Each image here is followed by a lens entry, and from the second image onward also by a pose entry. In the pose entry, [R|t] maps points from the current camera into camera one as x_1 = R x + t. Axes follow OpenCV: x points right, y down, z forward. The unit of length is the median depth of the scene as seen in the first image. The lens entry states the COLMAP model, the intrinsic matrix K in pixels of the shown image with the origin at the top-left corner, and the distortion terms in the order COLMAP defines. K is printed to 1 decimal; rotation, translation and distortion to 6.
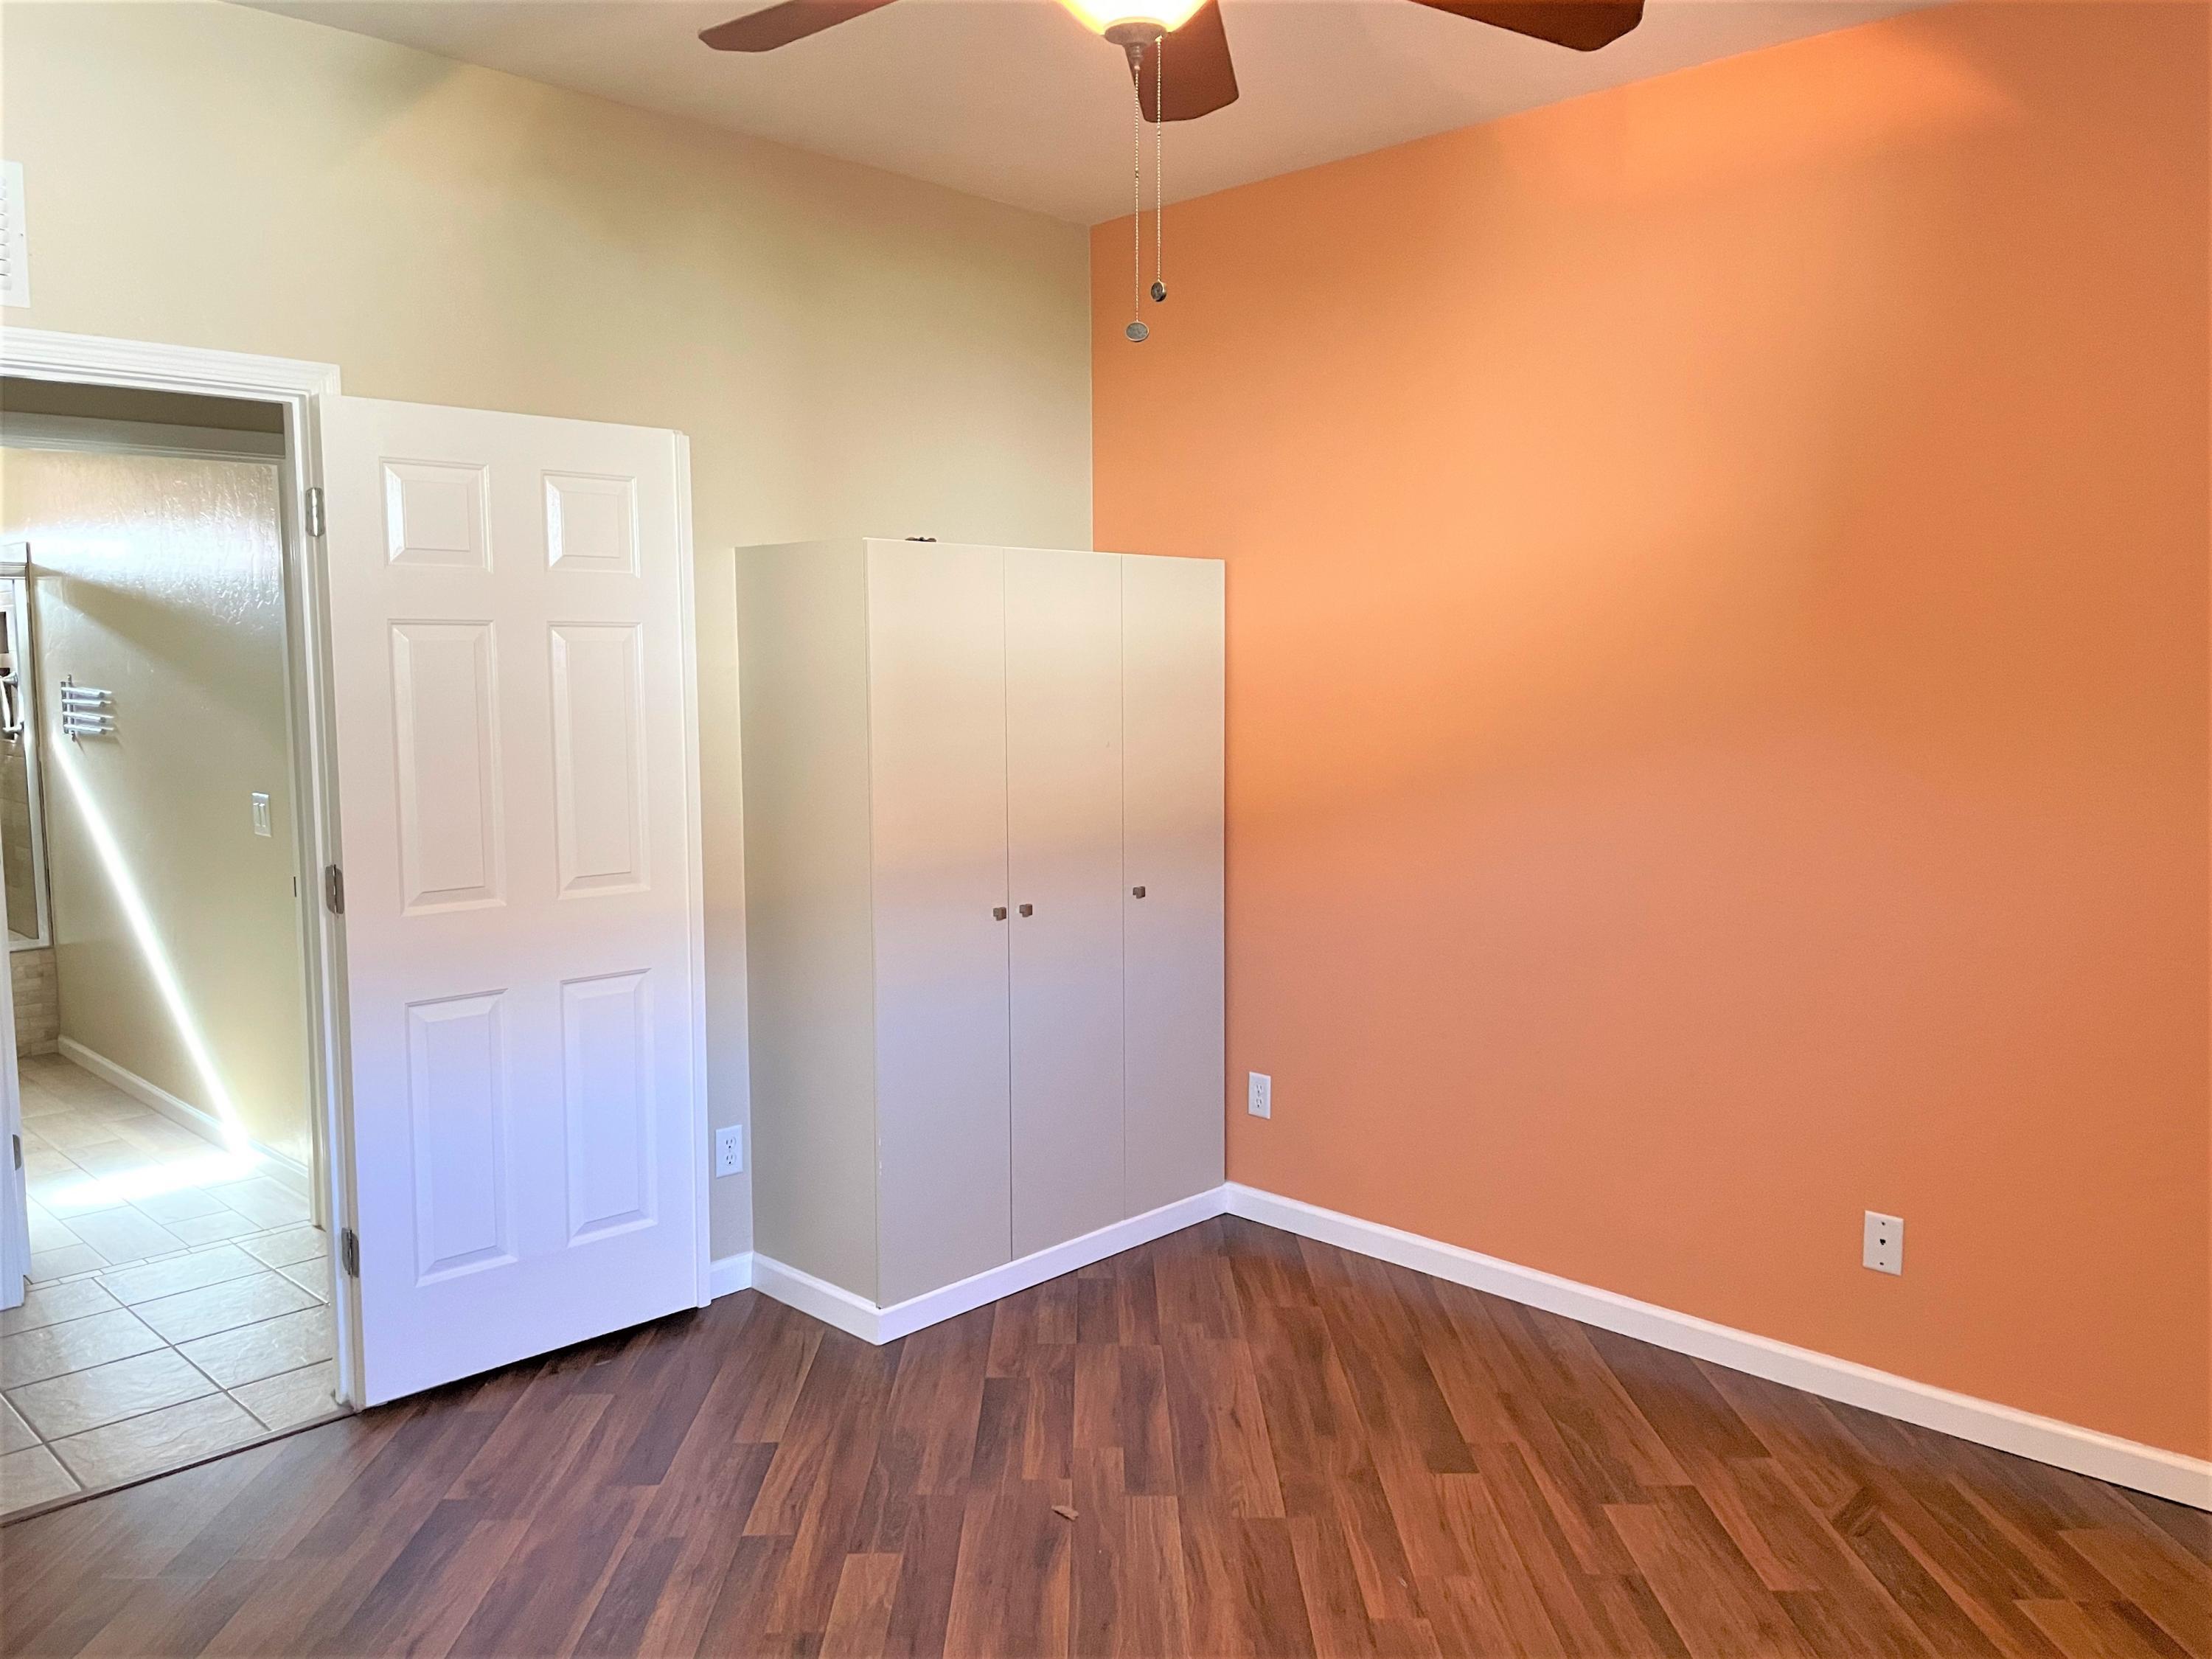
lens RADIAL K [[1689.1, 0, 1098.8], [0, 1689.1, 825.7], [0, 0, 1]] dist [0.061085, -0.087985]
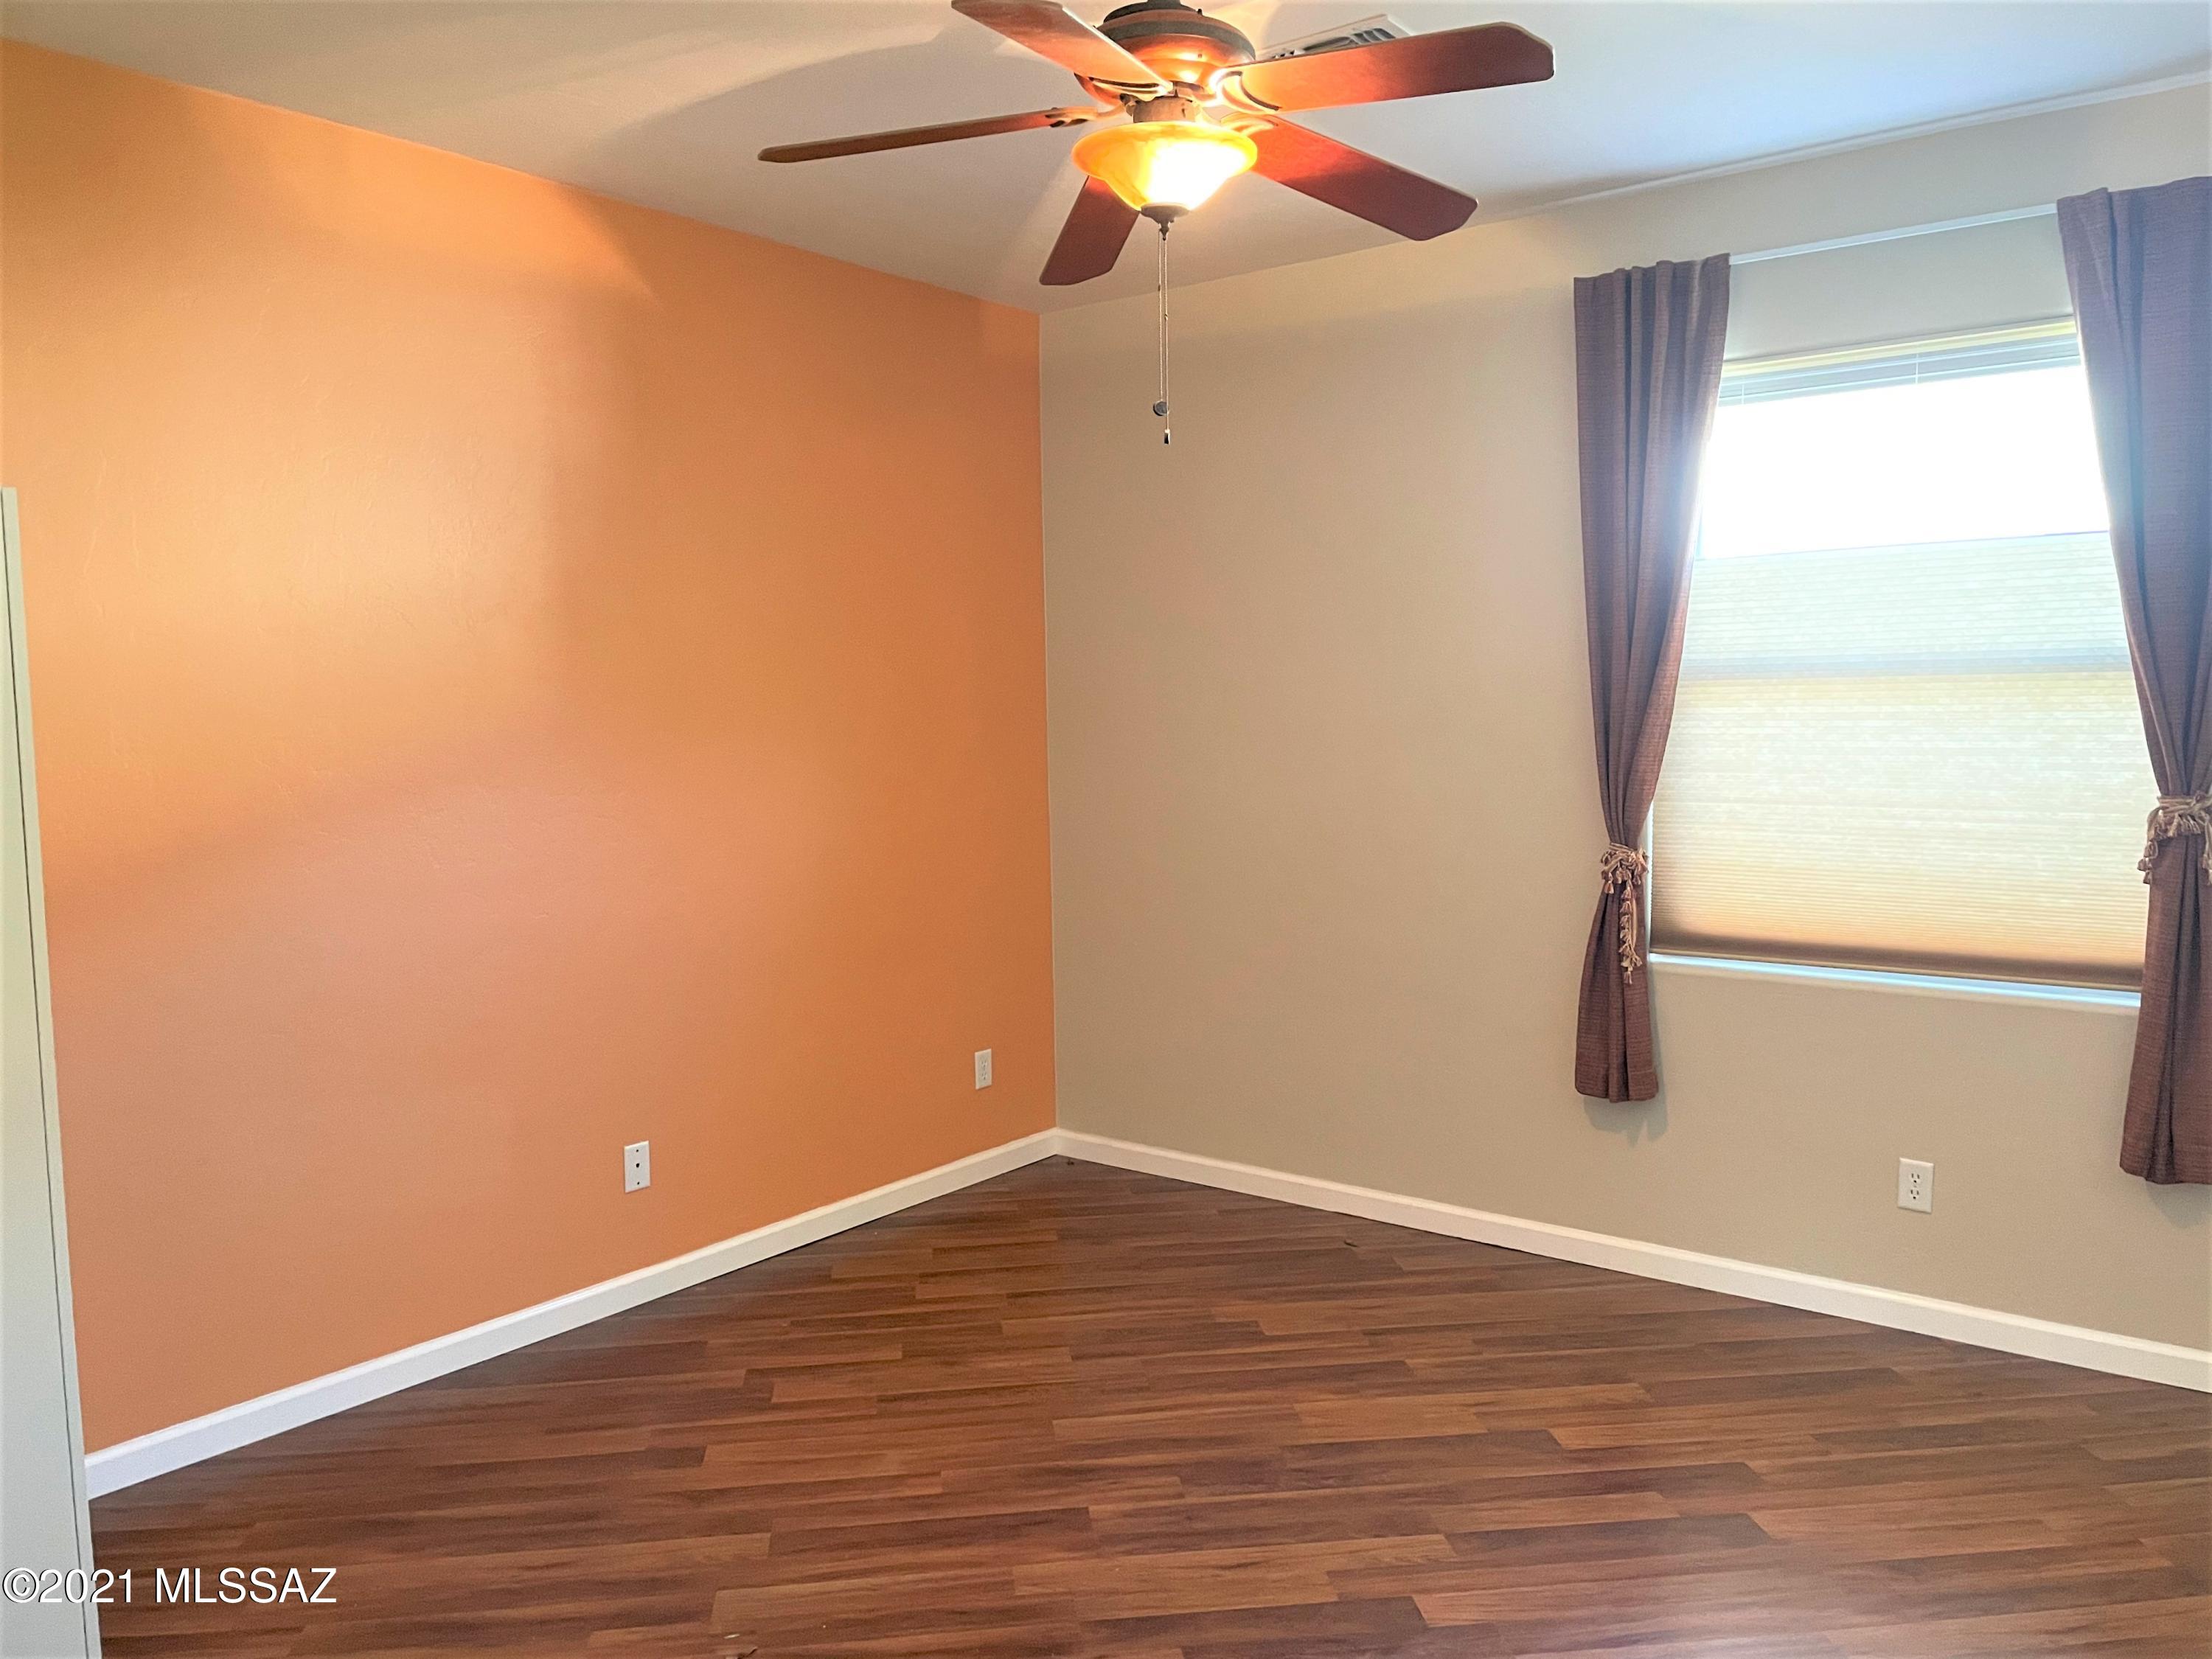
lens RADIAL K [[1689.1, 0, 1099.6], [0, 1689.1, 833.3], [0, 0, 1]] dist [0.061085, -0.087985]
pose [[-0.114664, -0.086285, 0.989650, -0.874900], [0.118075, 0.987975, 0.099820, -0.092811], [-0.986362, 0.128299, -0.103097, 0.824595]]
